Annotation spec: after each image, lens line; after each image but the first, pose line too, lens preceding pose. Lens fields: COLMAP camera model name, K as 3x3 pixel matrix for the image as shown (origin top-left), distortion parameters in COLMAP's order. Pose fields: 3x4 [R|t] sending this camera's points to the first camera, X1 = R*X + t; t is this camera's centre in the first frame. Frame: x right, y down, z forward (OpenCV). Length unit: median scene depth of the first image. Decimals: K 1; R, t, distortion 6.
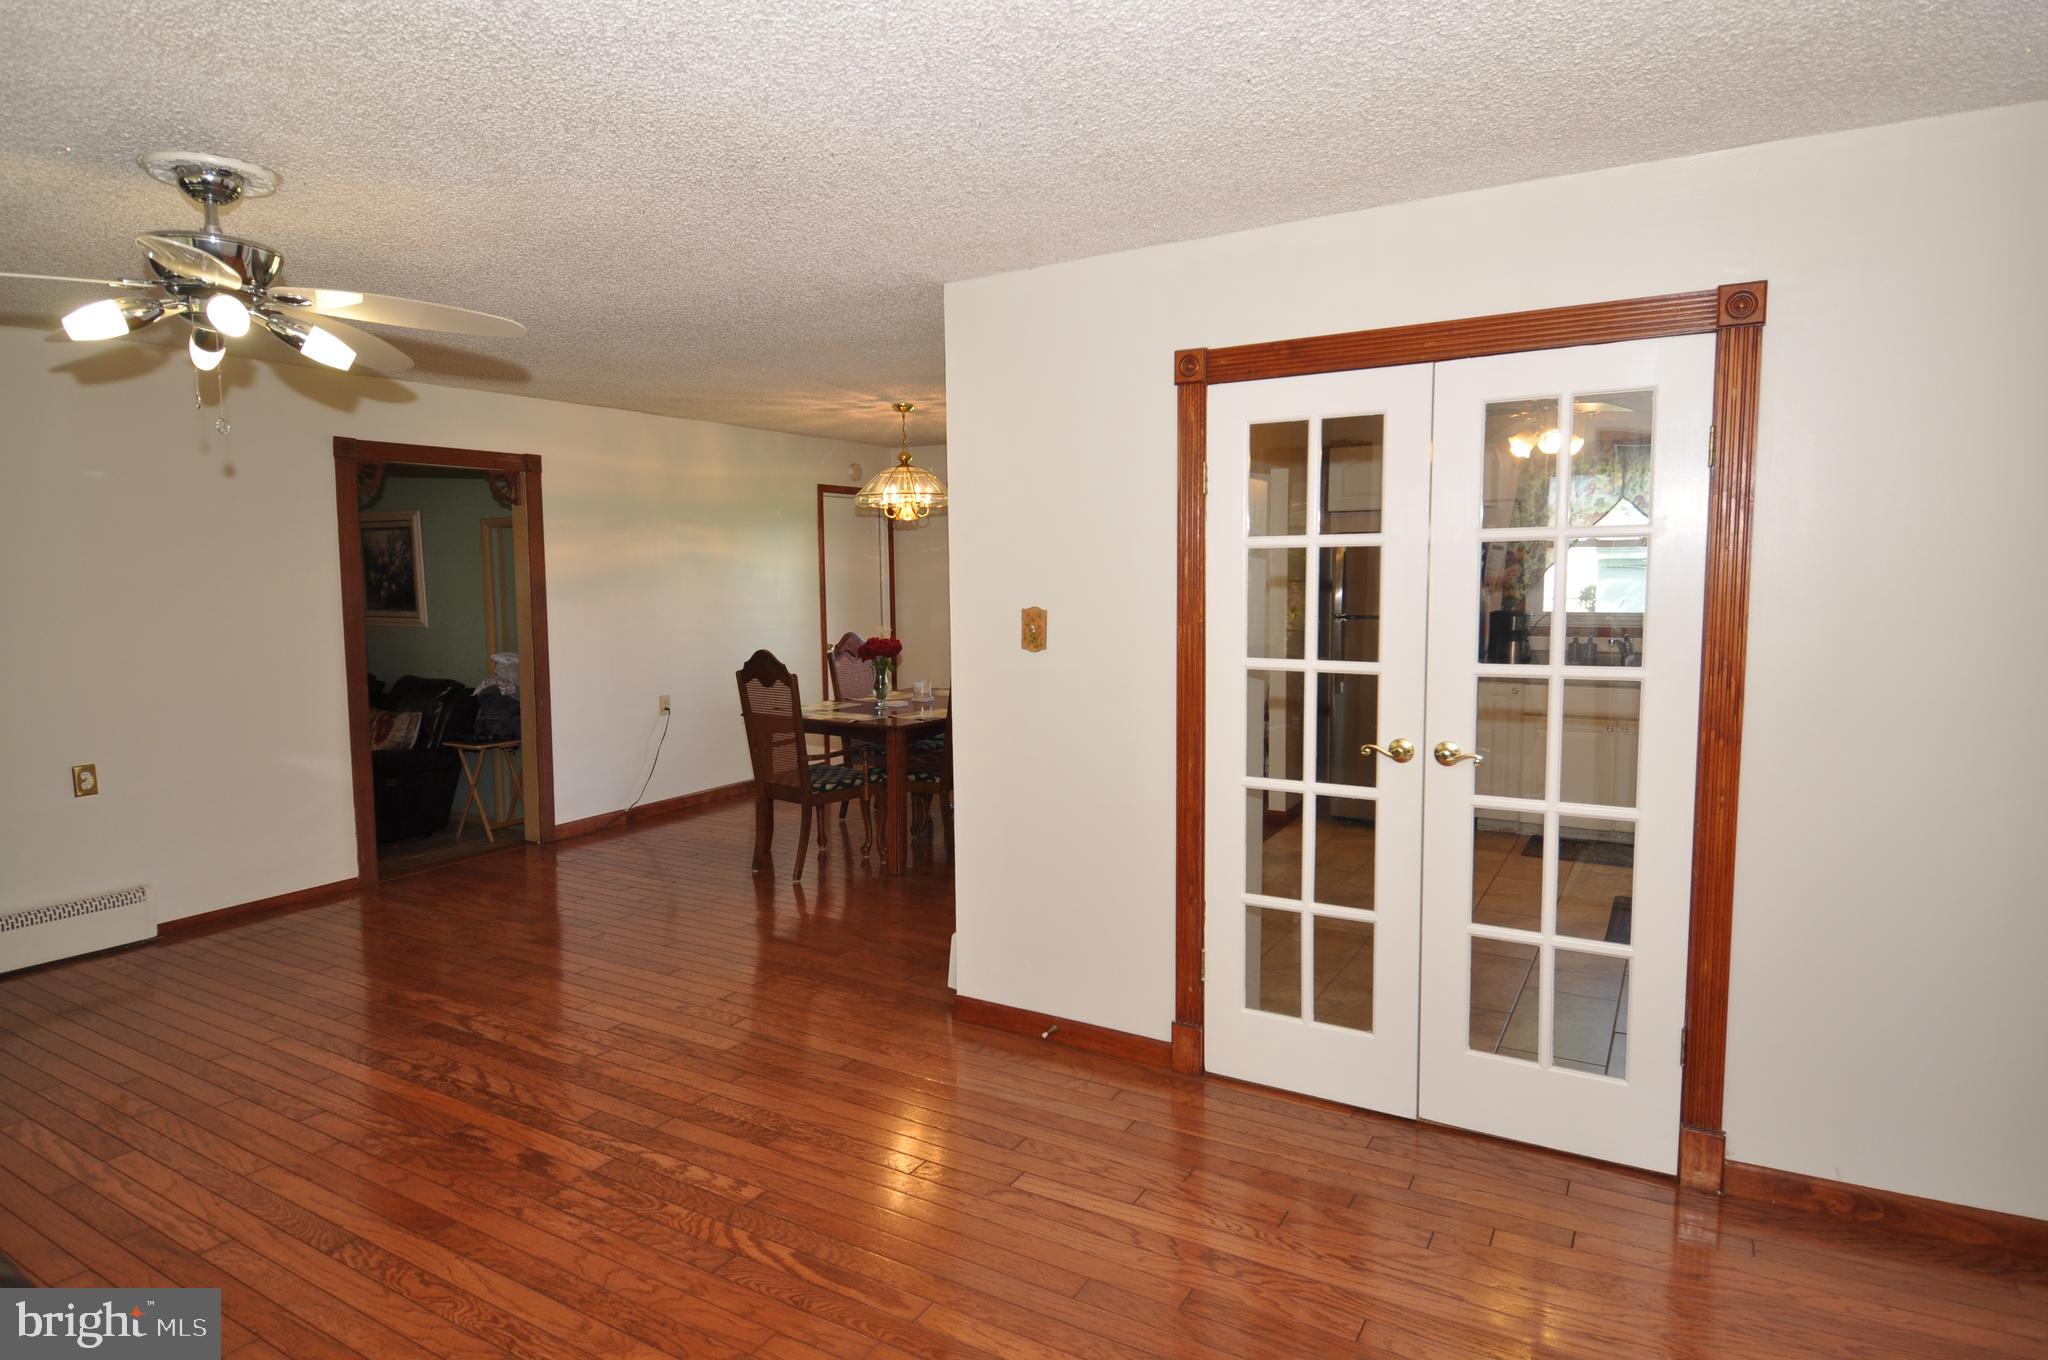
lens RADIAL K [[1141.3, 0, 1027.7], [0, 1141.3, 680.3], [0, 0, 1]] dist [0.056119, -0.060755]
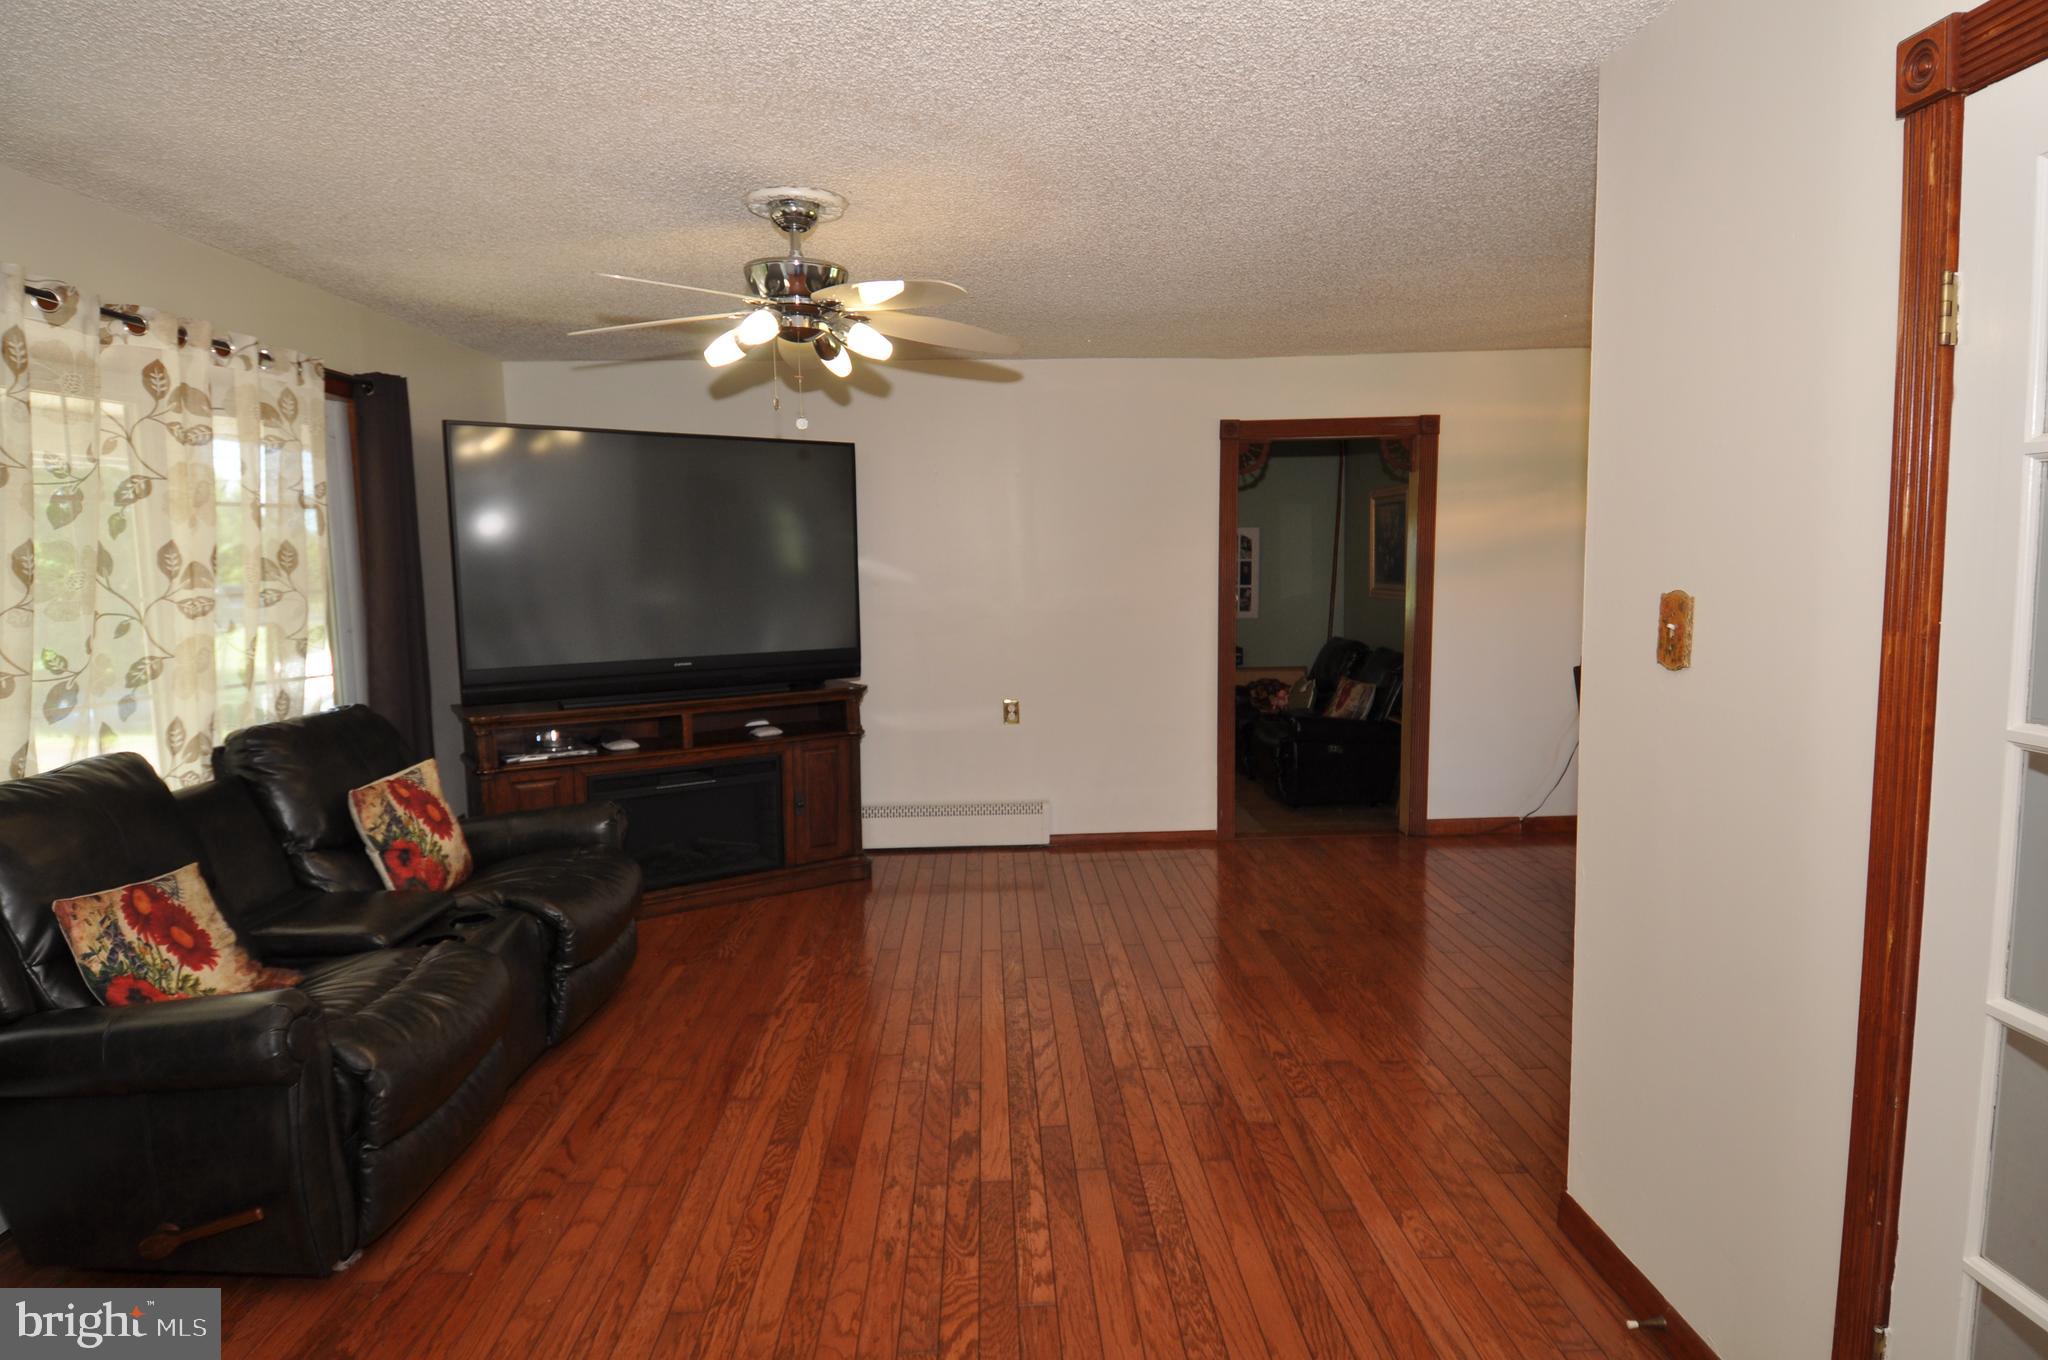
lens RADIAL K [[1127.7, 0, 1033.1], [0, 1127.7, 682.6], [0, 0, 1]] dist [0.048114, -0.052524]
pose [[0.539032, 0.088944, -0.837576, 0.344079], [-0.069257, 0.995722, 0.061167, -0.034883], [0.839433, 0.025037, 0.542886, 0.468085]]
